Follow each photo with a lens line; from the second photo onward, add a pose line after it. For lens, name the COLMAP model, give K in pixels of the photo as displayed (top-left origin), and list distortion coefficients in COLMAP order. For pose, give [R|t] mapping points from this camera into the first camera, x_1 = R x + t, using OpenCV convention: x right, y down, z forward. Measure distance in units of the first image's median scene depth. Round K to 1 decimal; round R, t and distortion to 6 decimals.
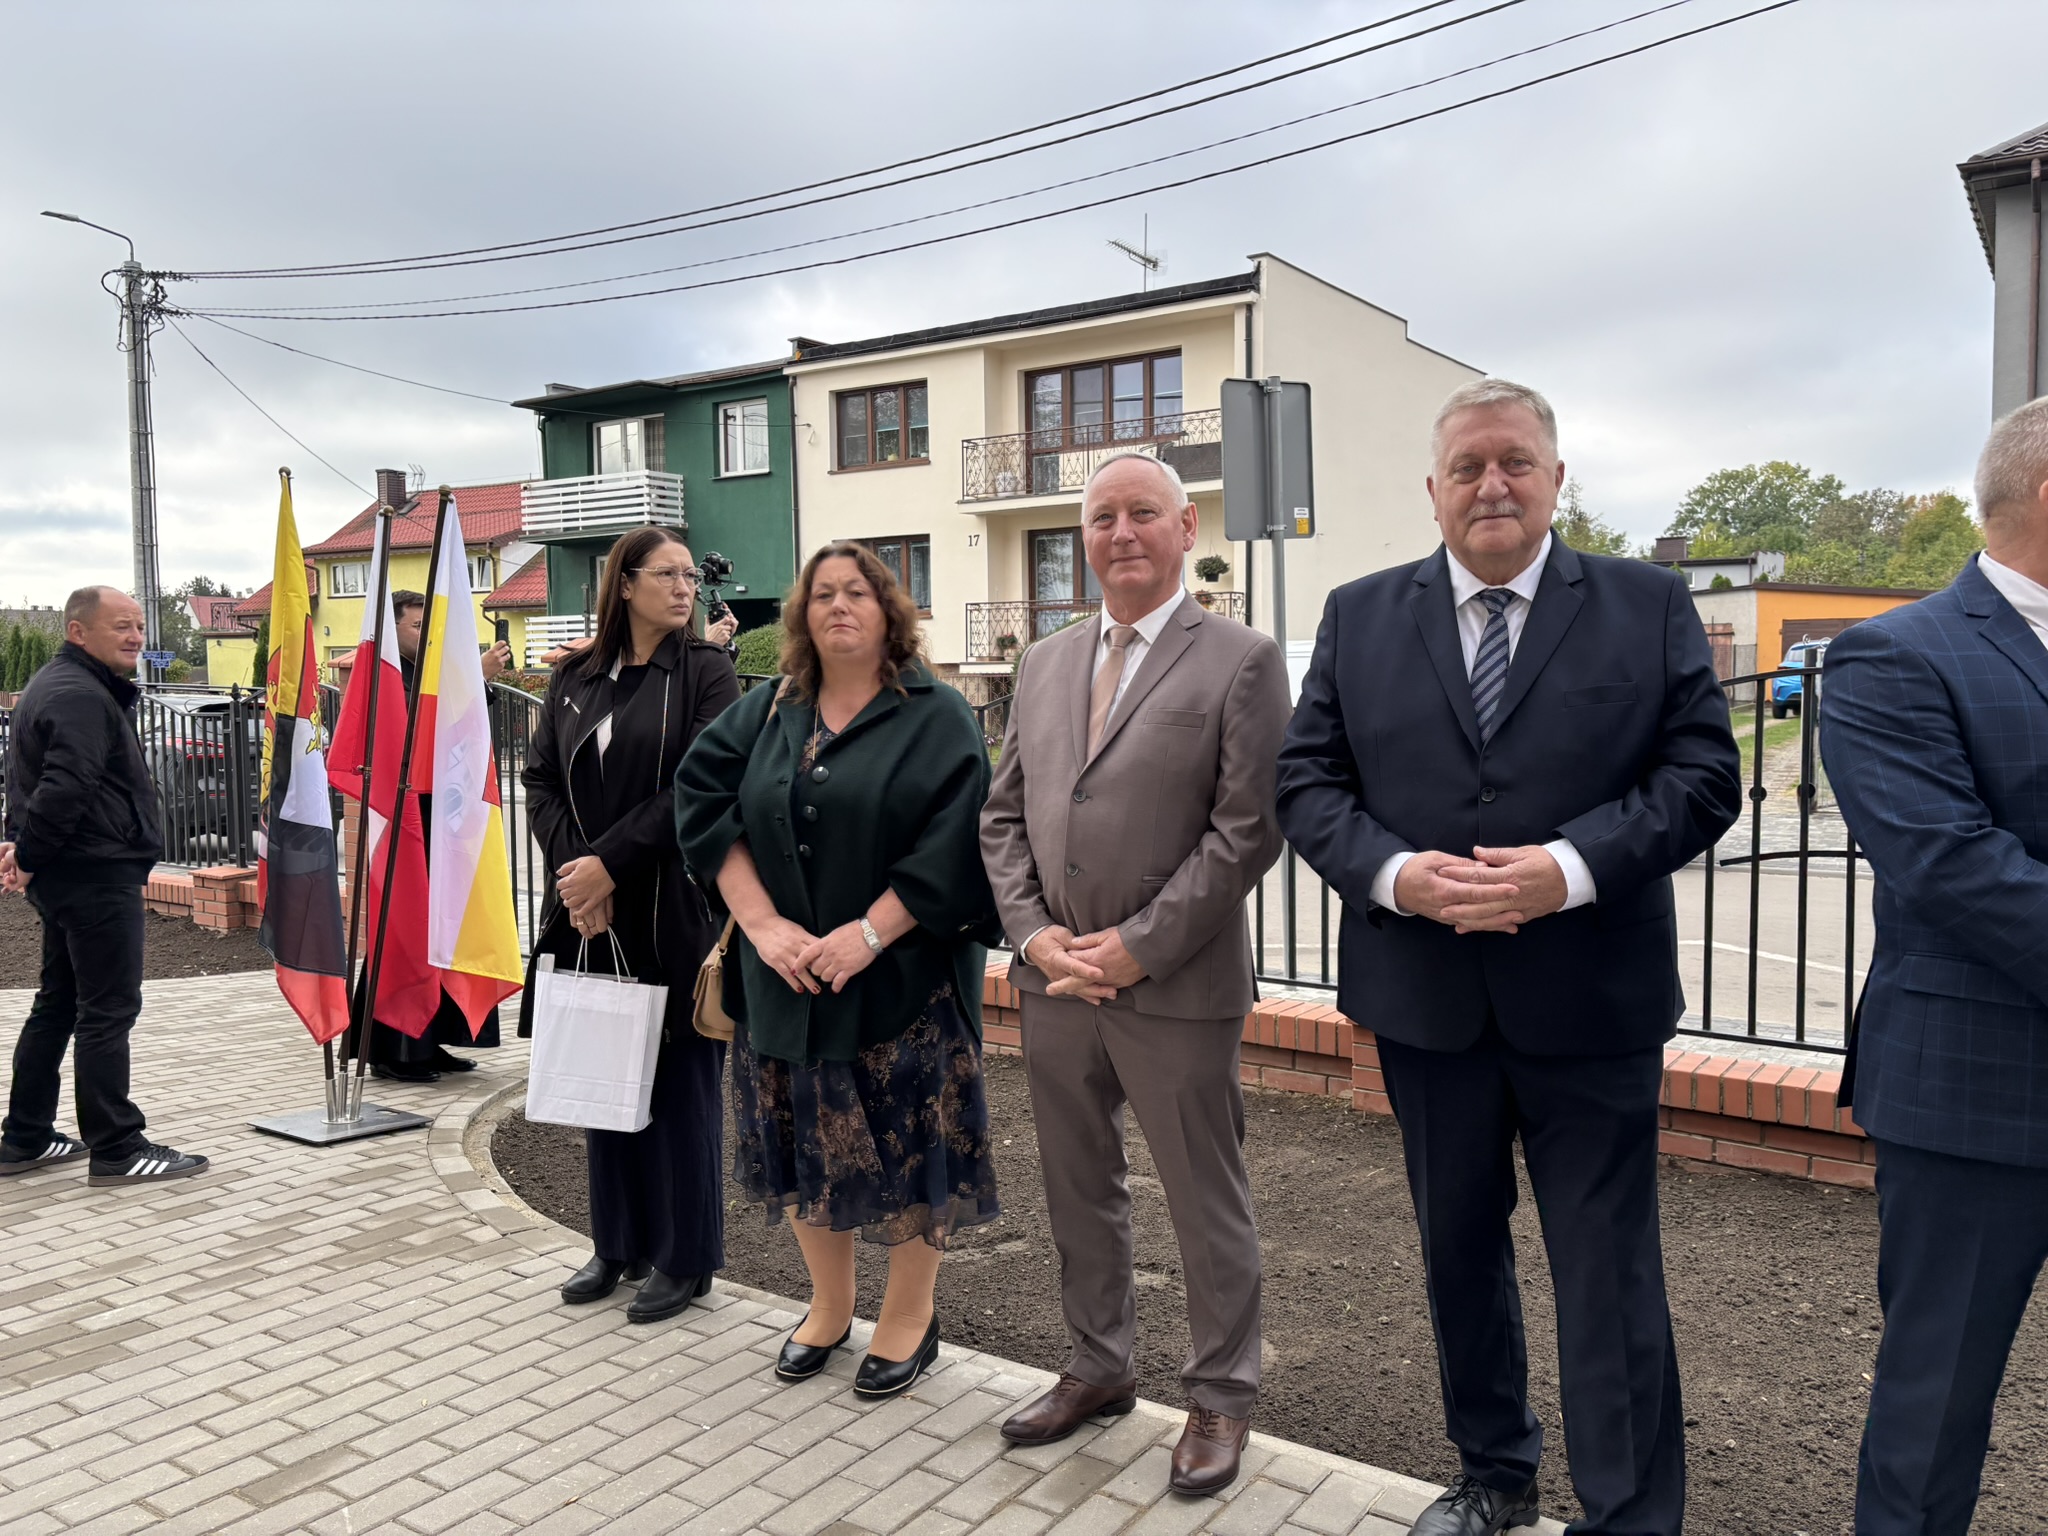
lens RADIAL K [[1536.9, 0, 1024.0], [0, 1536.9, 768.0], [0, 0, 1]] dist [0.167001, -0.186765]
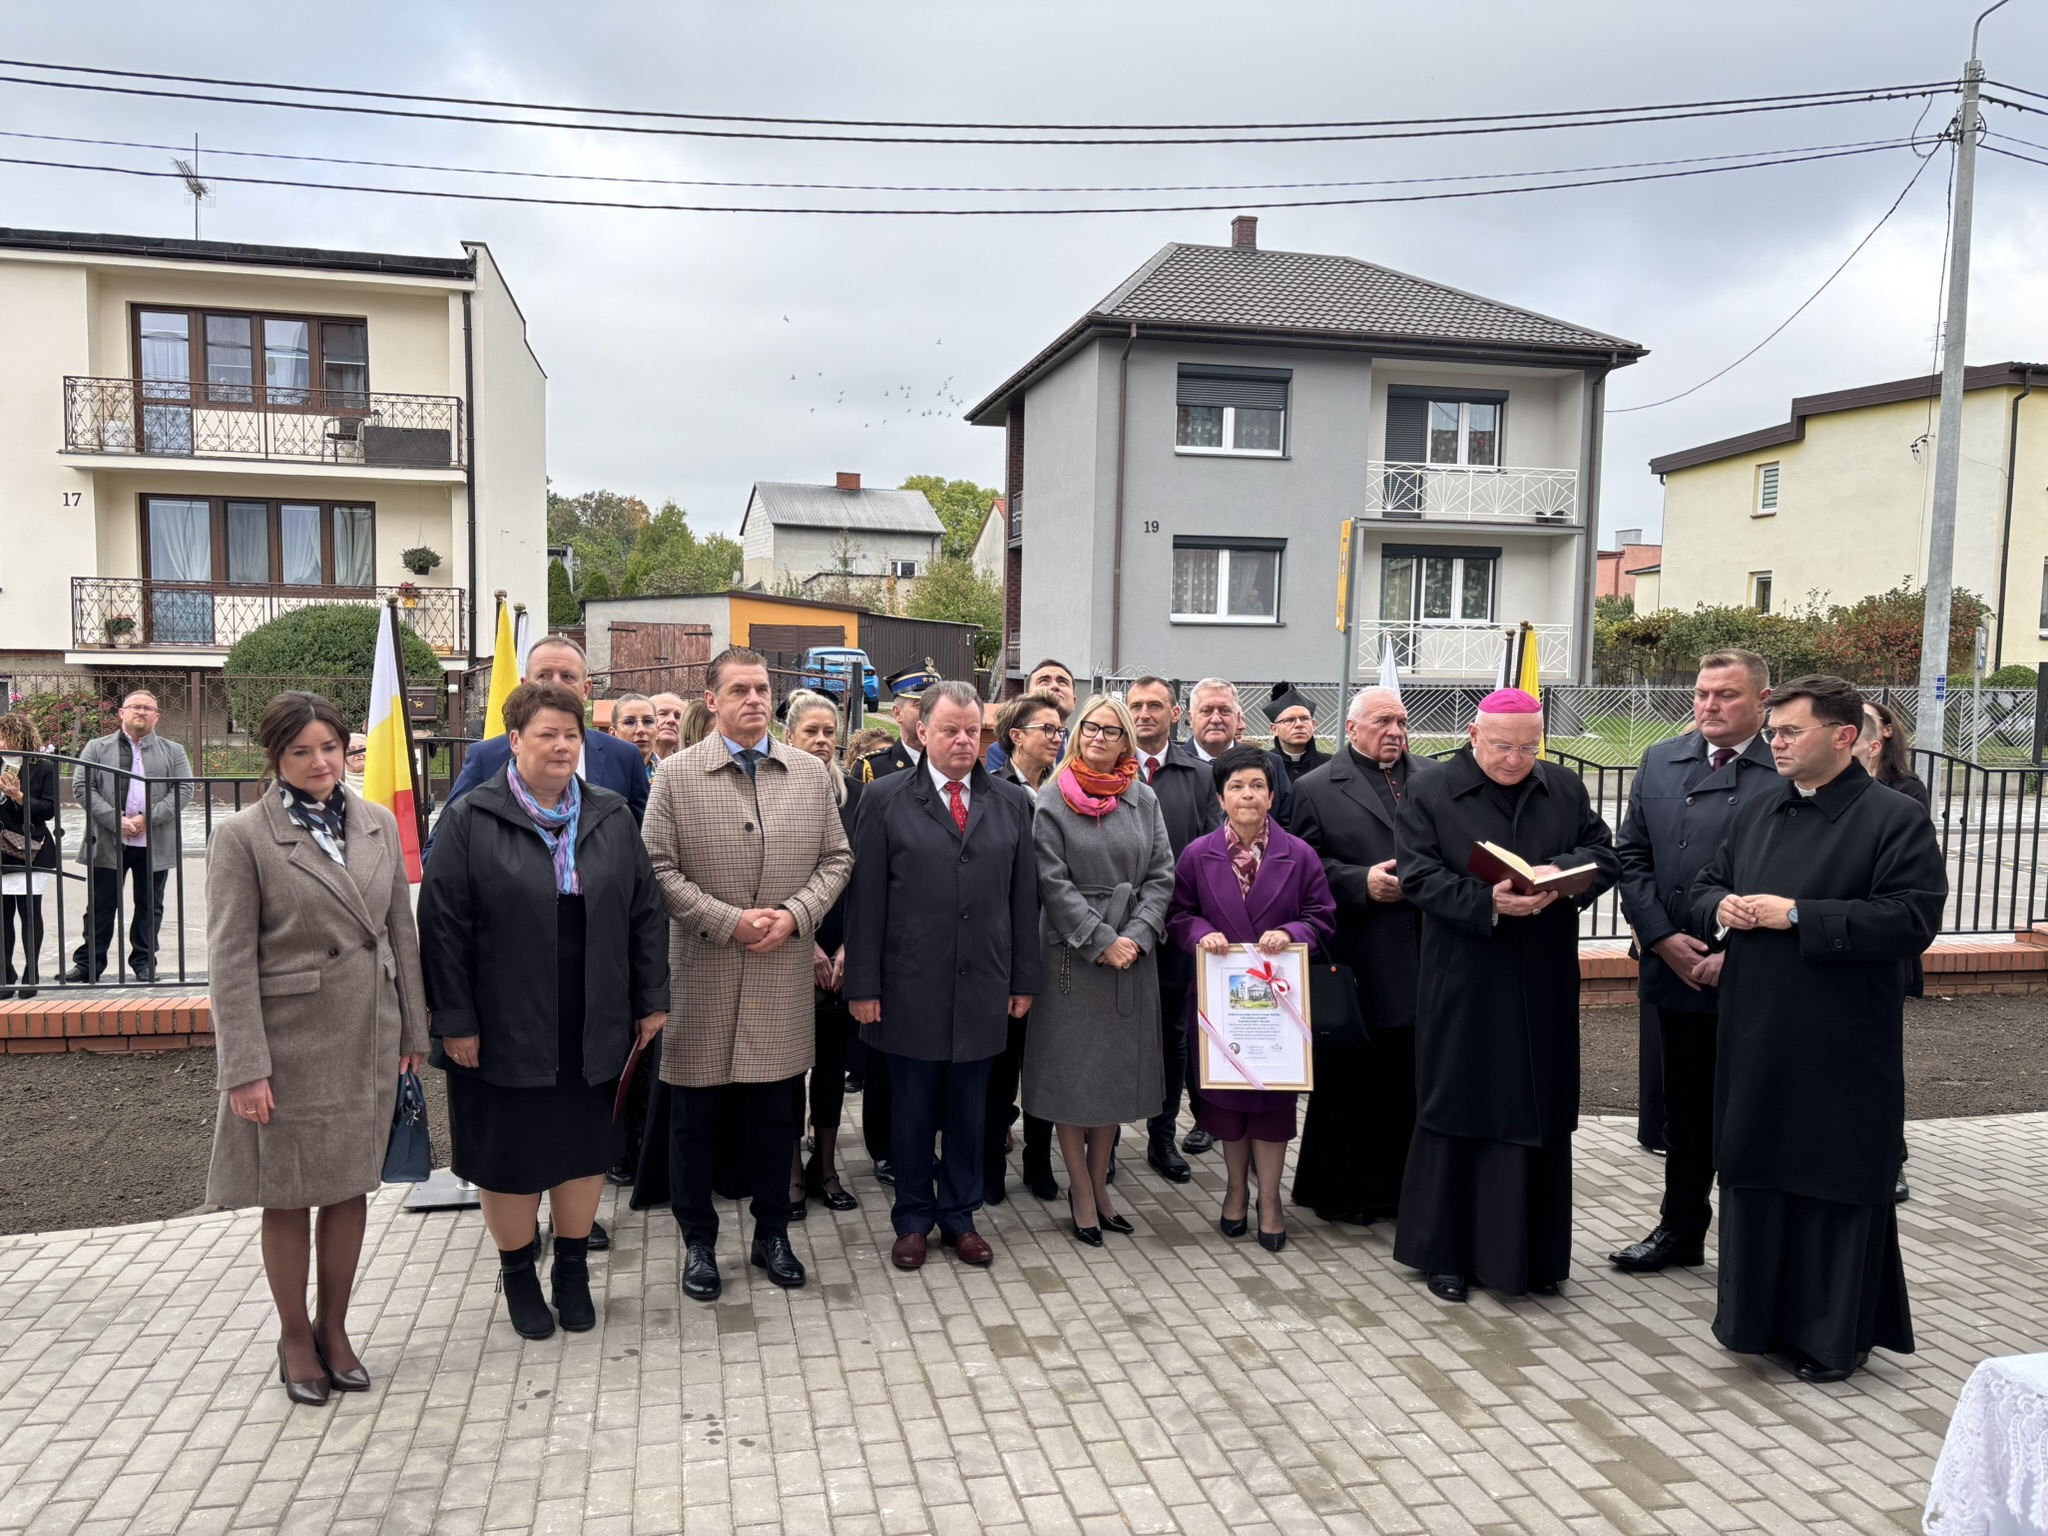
lens RADIAL K [[1560.2, 0, 1024.0], [0, 1560.2, 768.0], [0, 0, 1]] dist [0.038104, -0.000250]
pose [[0.706006, -0.032716, 0.707450, -0.283509], [0.020246, 0.999456, 0.026015, -0.019114], [-0.707916, -0.004044, 0.706285, 0.061135]]
